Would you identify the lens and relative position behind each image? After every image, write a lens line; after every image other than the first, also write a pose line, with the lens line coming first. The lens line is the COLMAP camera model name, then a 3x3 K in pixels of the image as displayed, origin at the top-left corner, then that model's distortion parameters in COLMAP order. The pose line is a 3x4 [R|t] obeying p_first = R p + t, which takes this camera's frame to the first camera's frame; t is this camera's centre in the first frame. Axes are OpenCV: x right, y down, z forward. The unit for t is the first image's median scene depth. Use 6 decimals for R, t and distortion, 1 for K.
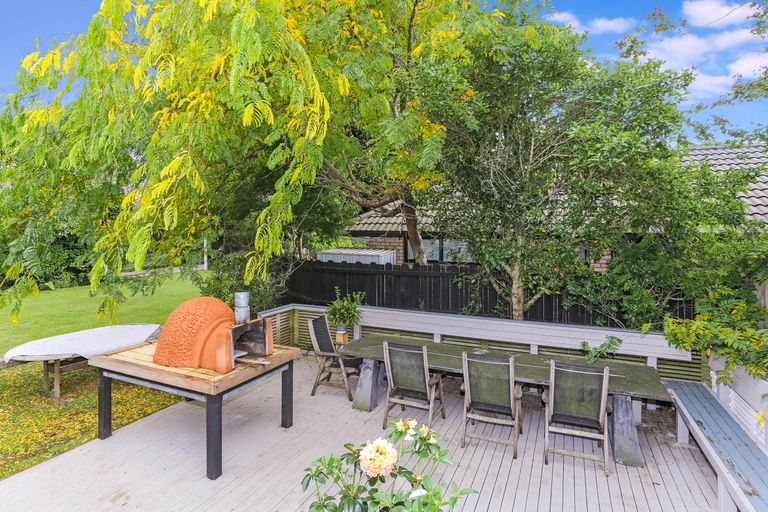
lens RADIAL K [[420.0, 0, 384.1], [0, 420.0, 248.8], [0, 0, 1]] dist [0.004773, -0.000053]
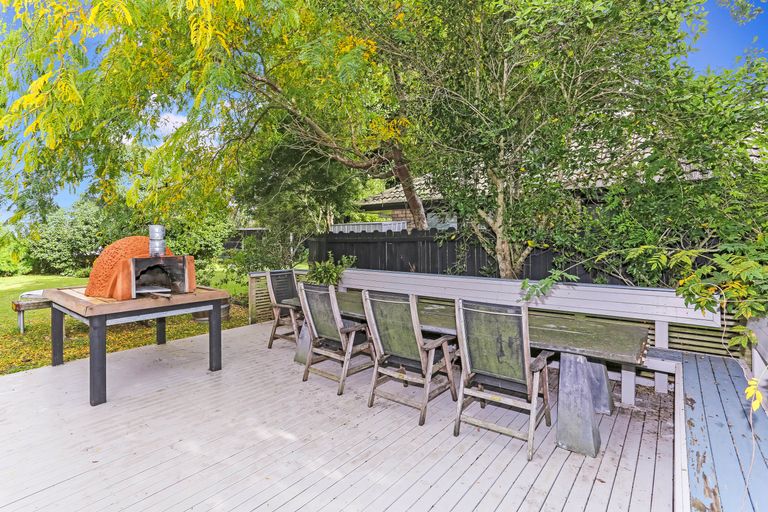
lens RADIAL K [[373.3, 0, 382.1], [0, 373.3, 255.7], [0, 0, 1]] dist [-0.003123, 0.001730]
pose [[0.967054, 0.002382, -0.254560, 0.337182], [-0.002507, 0.999997, -0.000168, 0.146954], [0.254559, 0.000800, 0.967057, 0.247390]]
